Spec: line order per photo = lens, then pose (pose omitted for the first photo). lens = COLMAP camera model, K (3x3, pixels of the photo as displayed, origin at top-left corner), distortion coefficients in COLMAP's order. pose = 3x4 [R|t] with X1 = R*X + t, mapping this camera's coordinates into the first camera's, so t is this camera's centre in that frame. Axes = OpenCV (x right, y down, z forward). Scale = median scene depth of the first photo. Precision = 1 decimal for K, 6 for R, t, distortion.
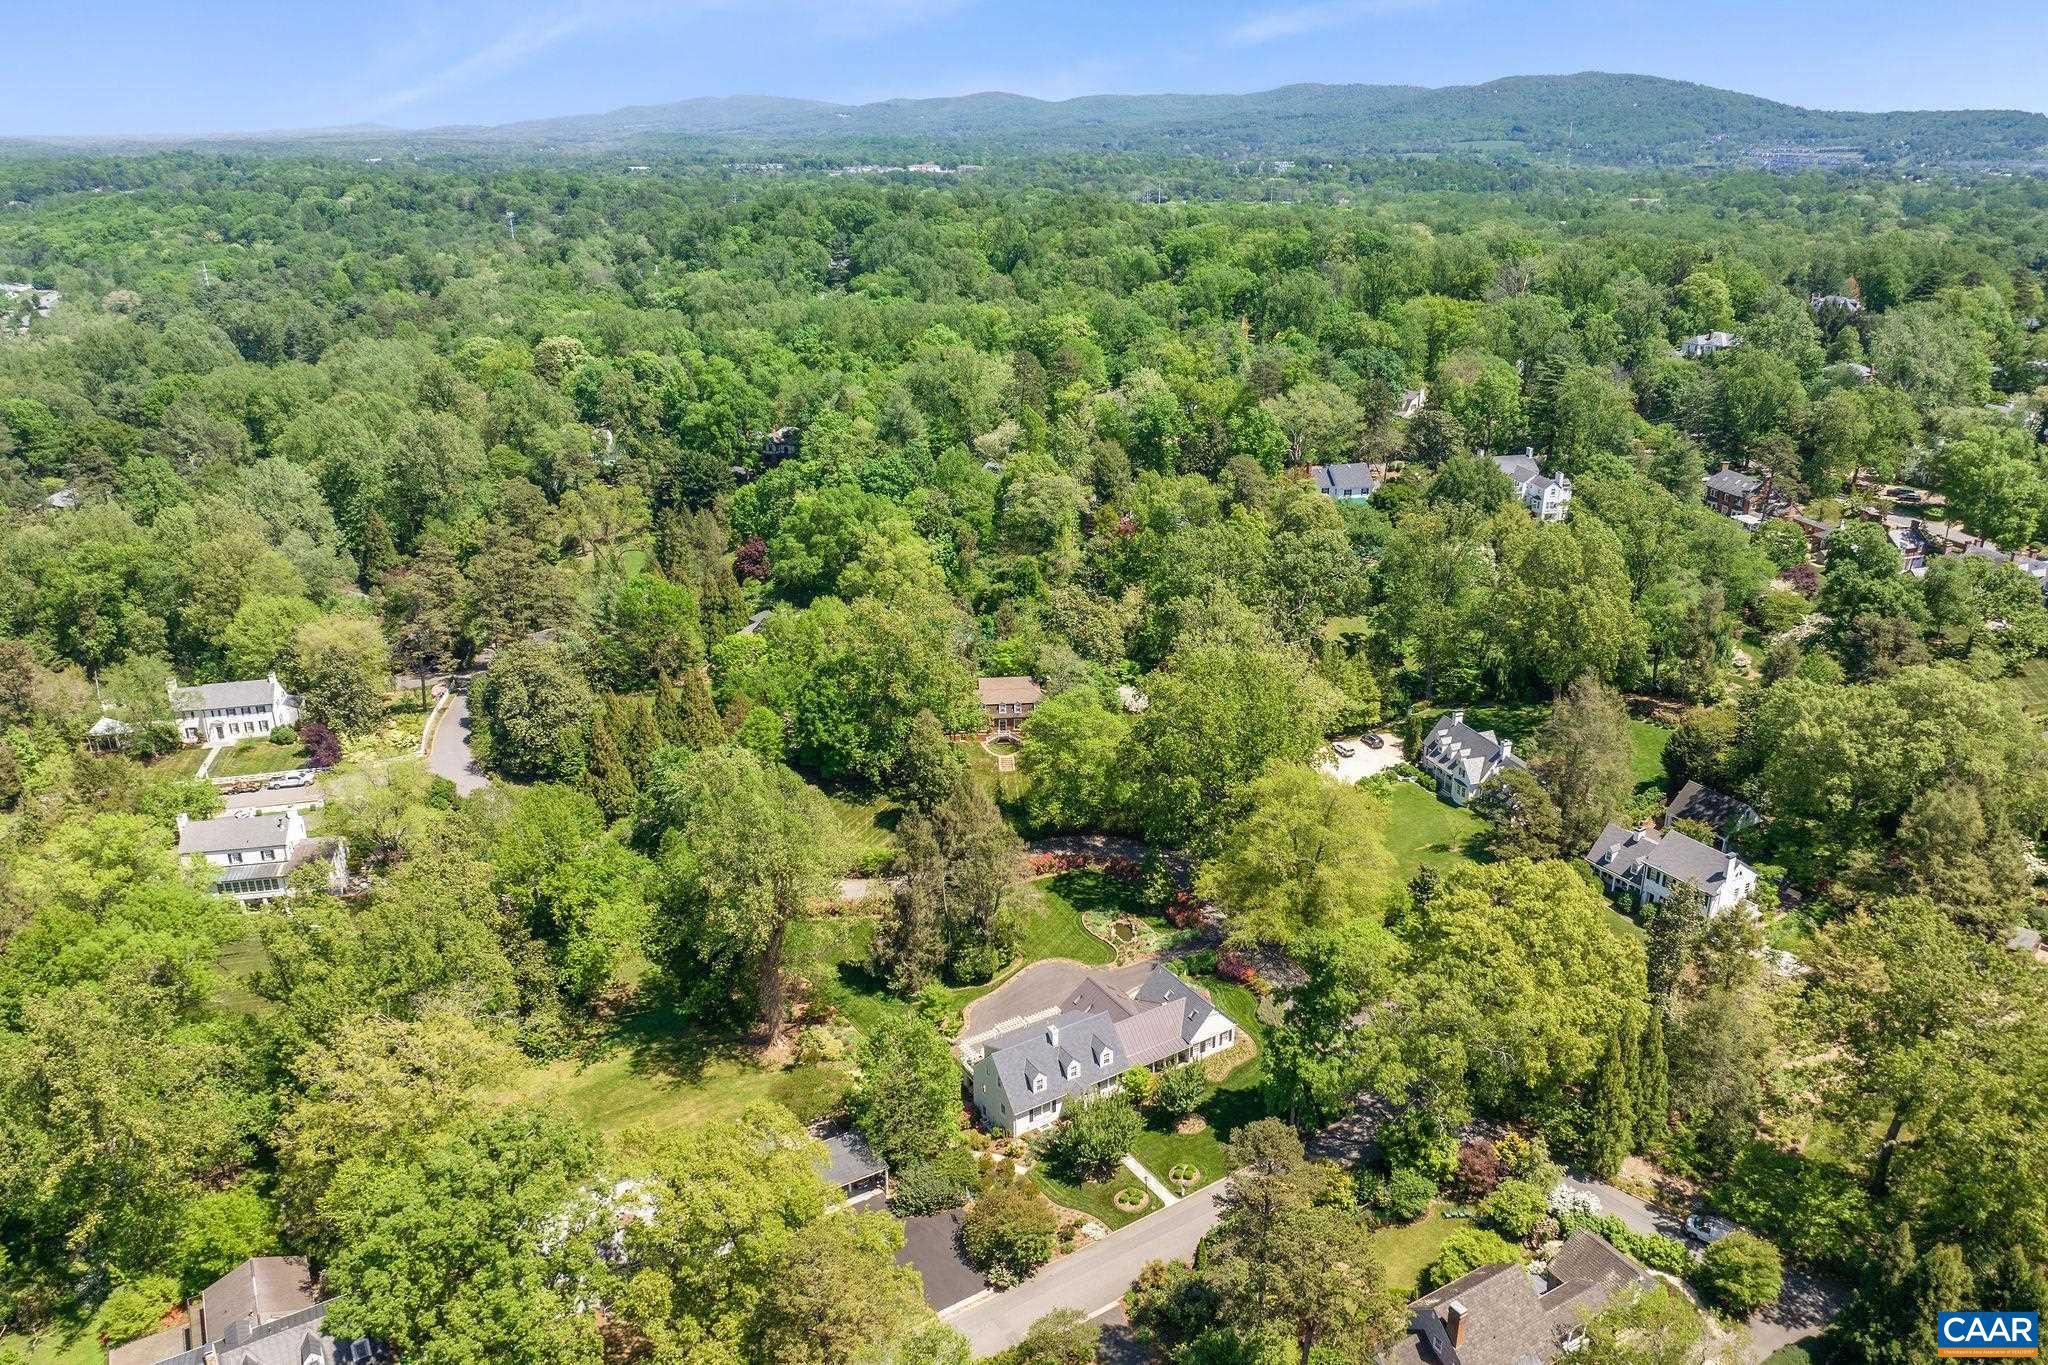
lens RADIAL K [[1683.4, 0, 1021.0], [0, 1683.4, 574.5], [0, 0, 1]] dist [-0.000251, -0.103399]
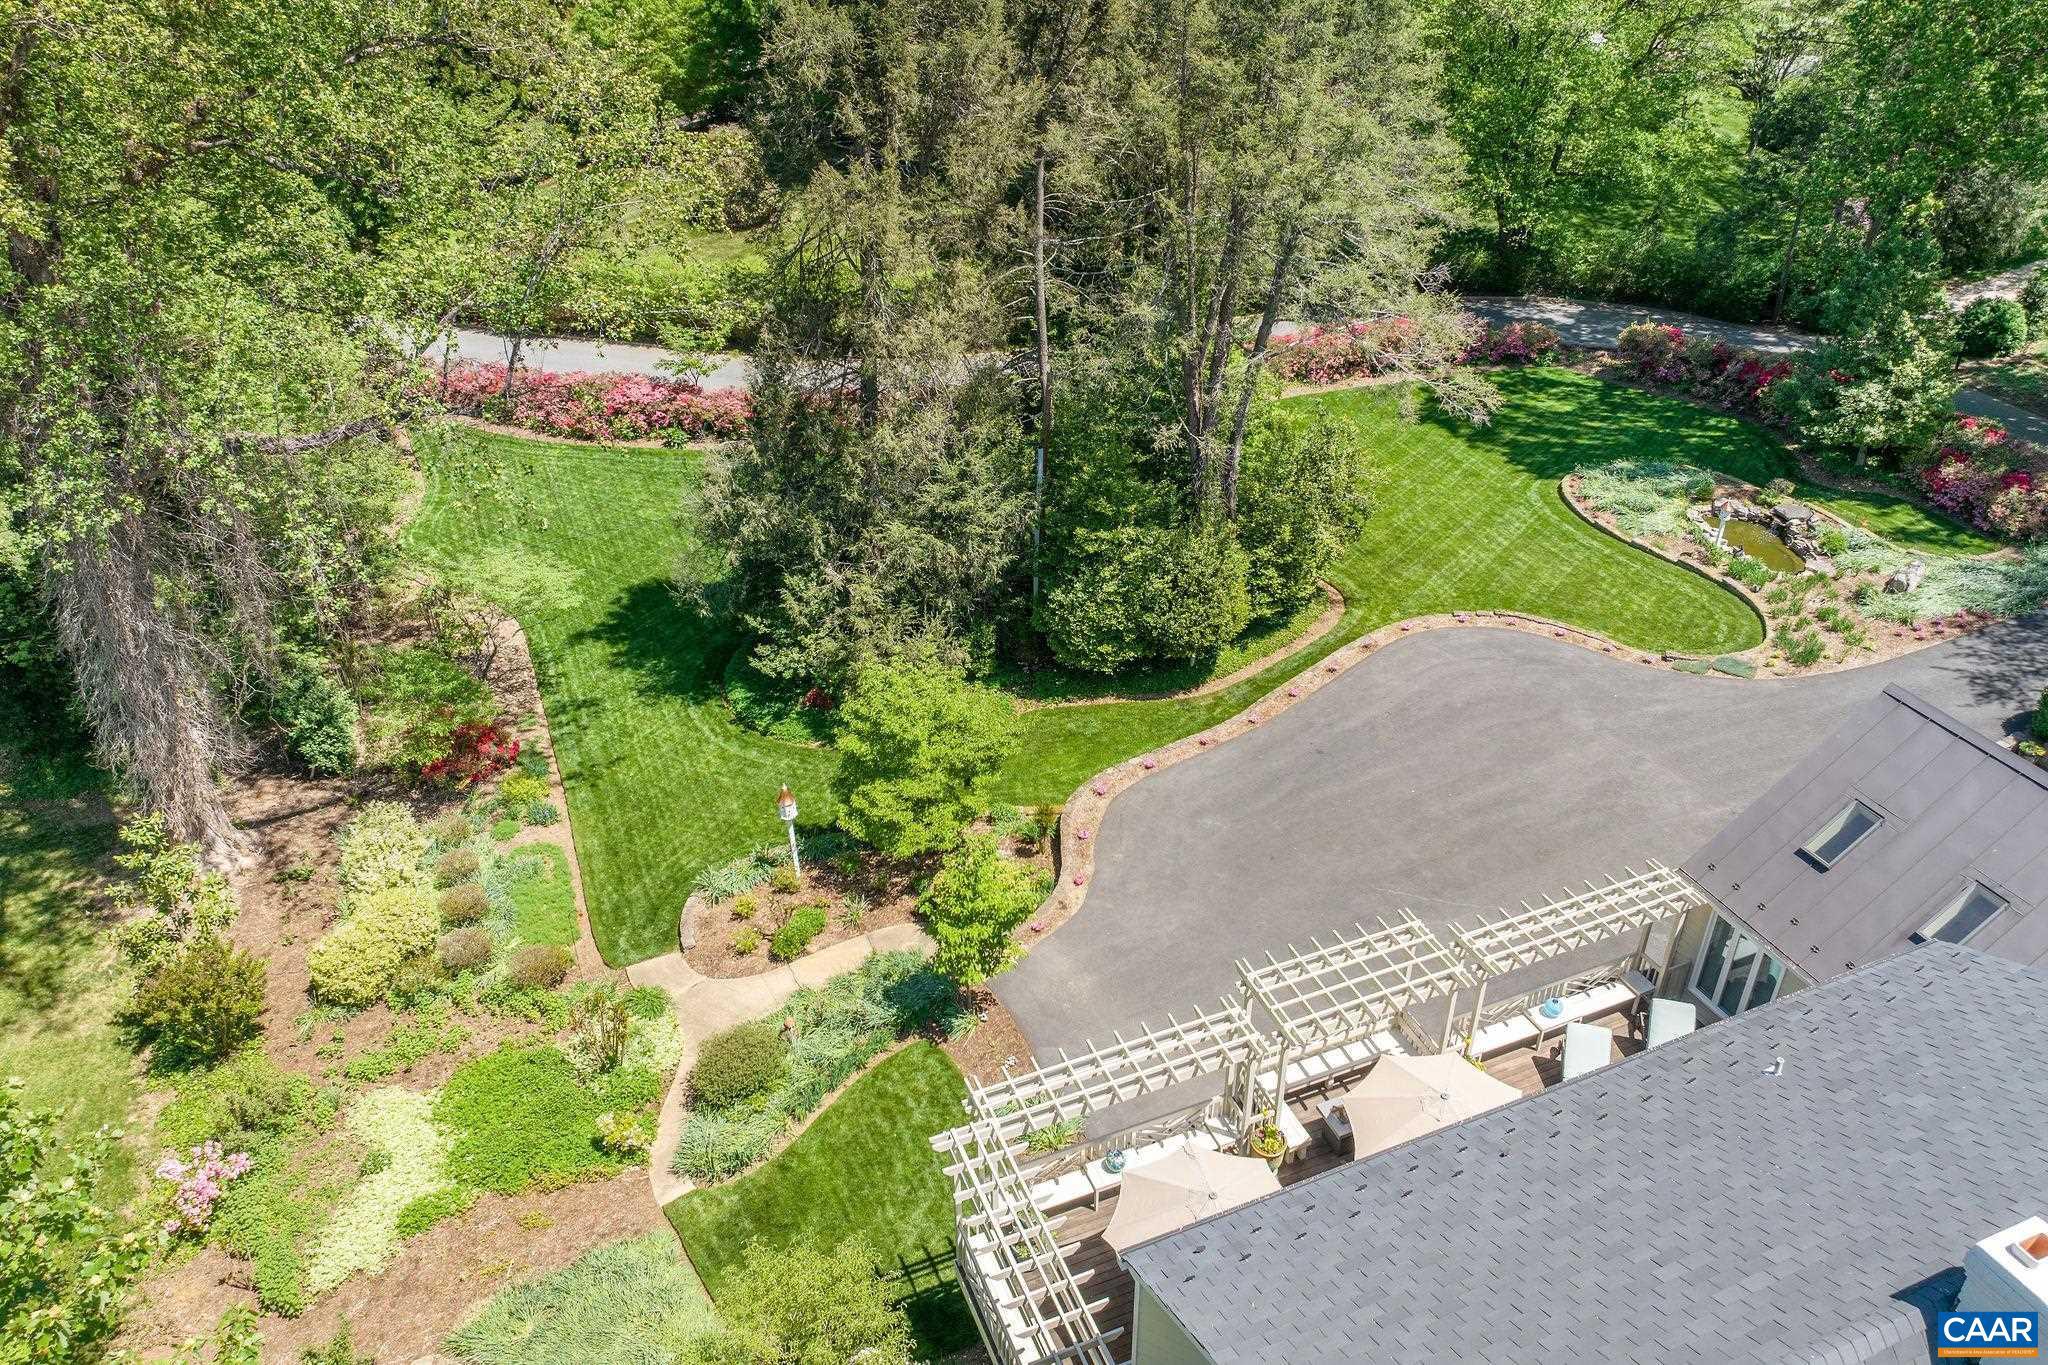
lens RADIAL K [[1683.4, 0, 1021.0], [0, 1683.4, 574.5], [0, 0, 1]] dist [-0.000251, -0.103399]
pose [[0.990300, 0.081822, -0.112302, -0.018772], [-0.063084, 0.984889, 0.161290, 0.195734], [0.123802, -0.152641, 0.980497, 0.790140]]
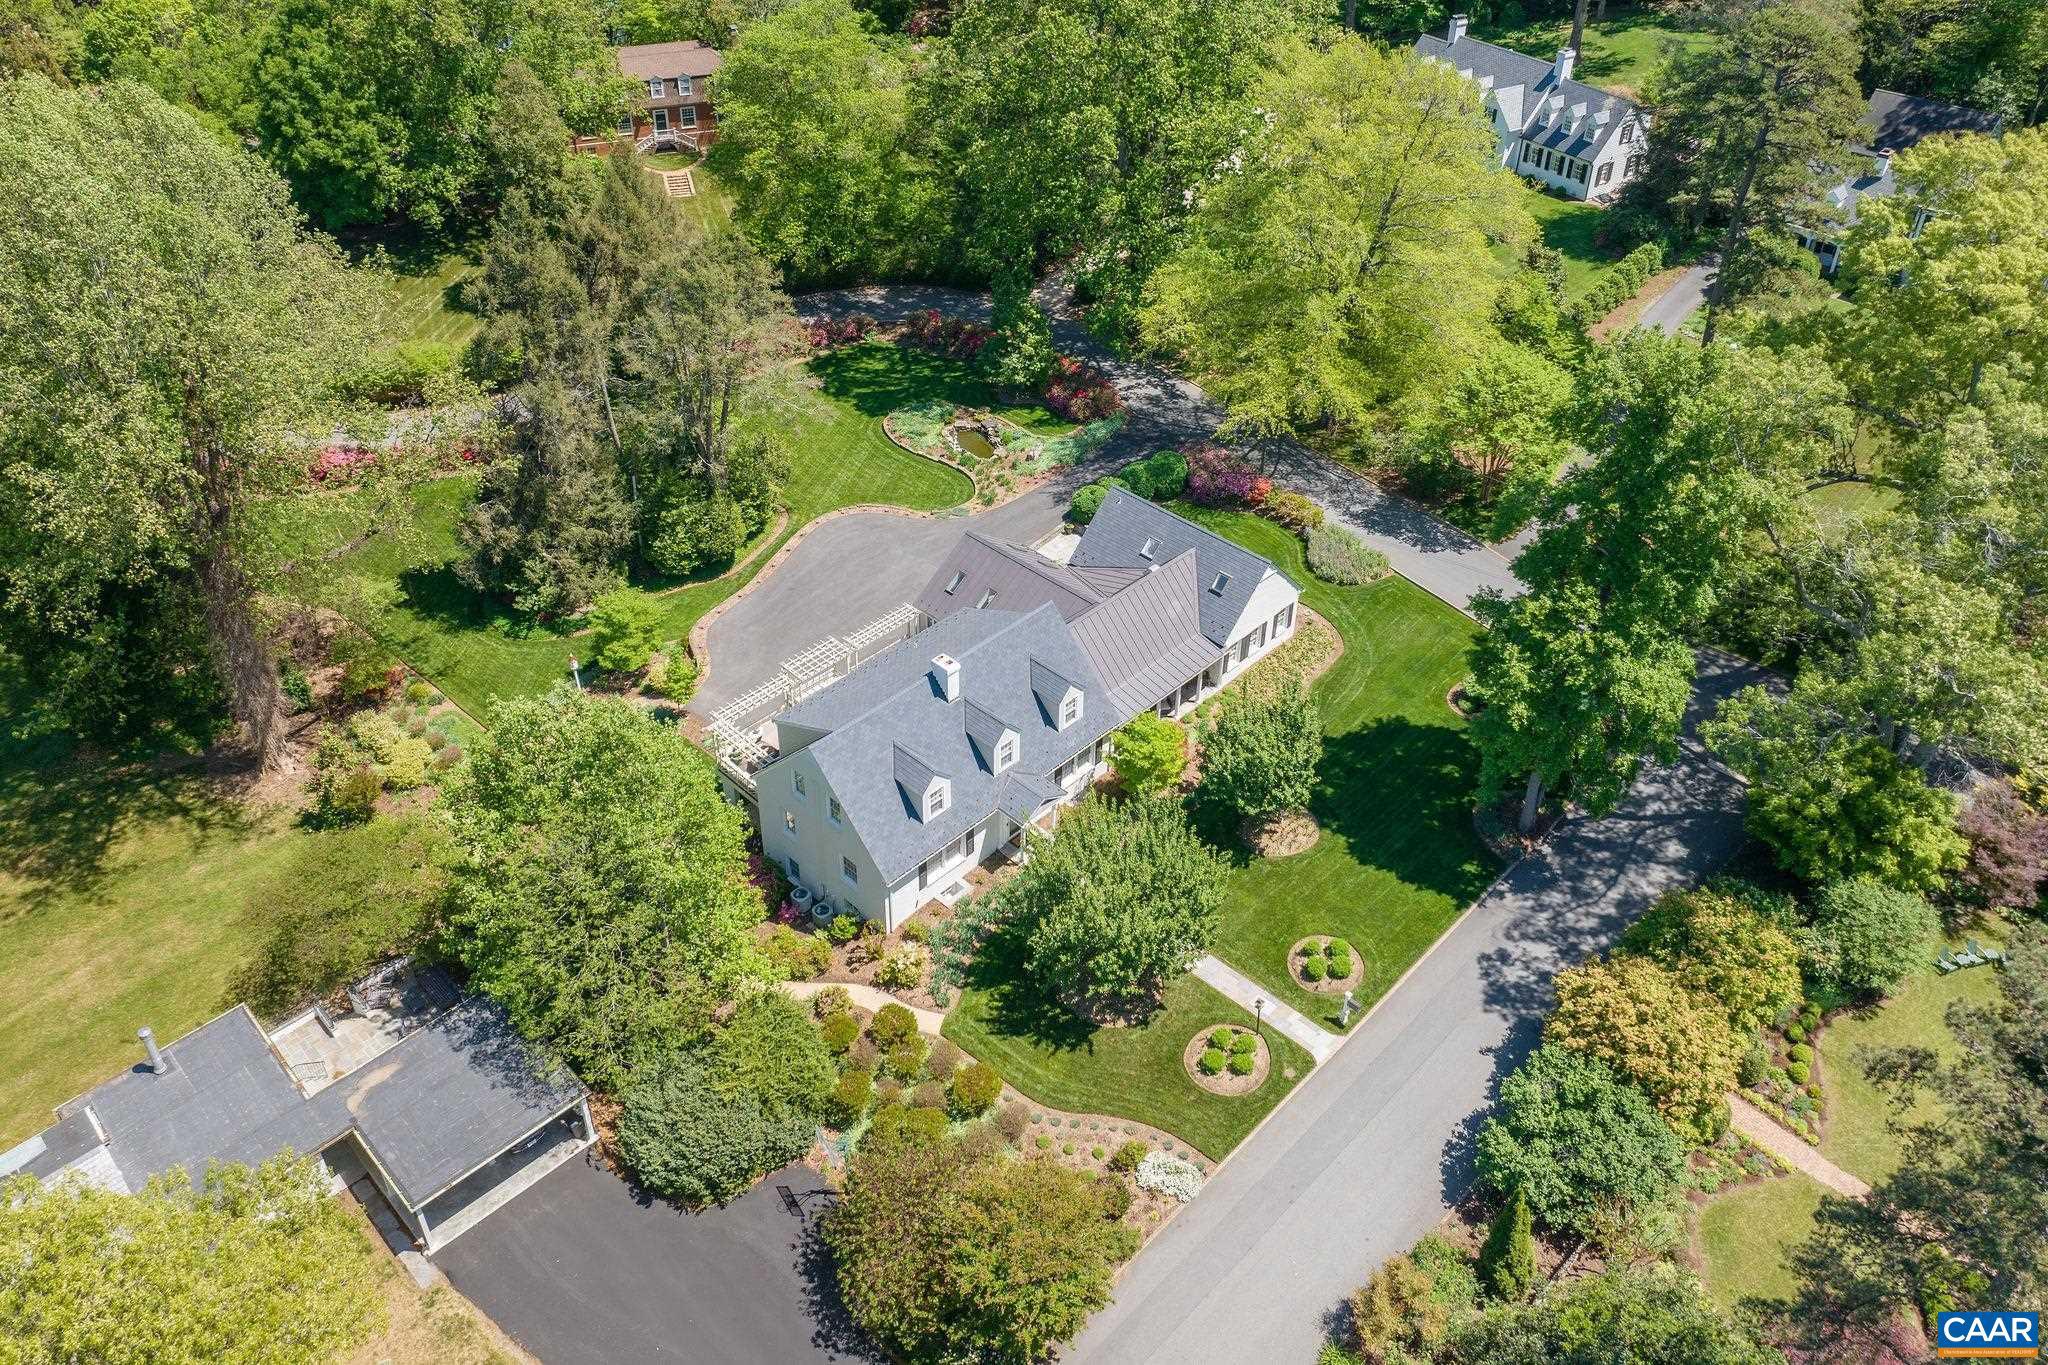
lens RADIAL K [[1683.4, 0, 1021.0], [0, 1683.4, 574.5], [0, 0, 1]] dist [-0.000251, -0.103399]
pose [[0.969641, -0.127802, 0.208476, -0.039473], [0.069970, 0.961915, 0.264243, 0.123608], [-0.234307, -0.241634, 0.941655, 0.533316]]
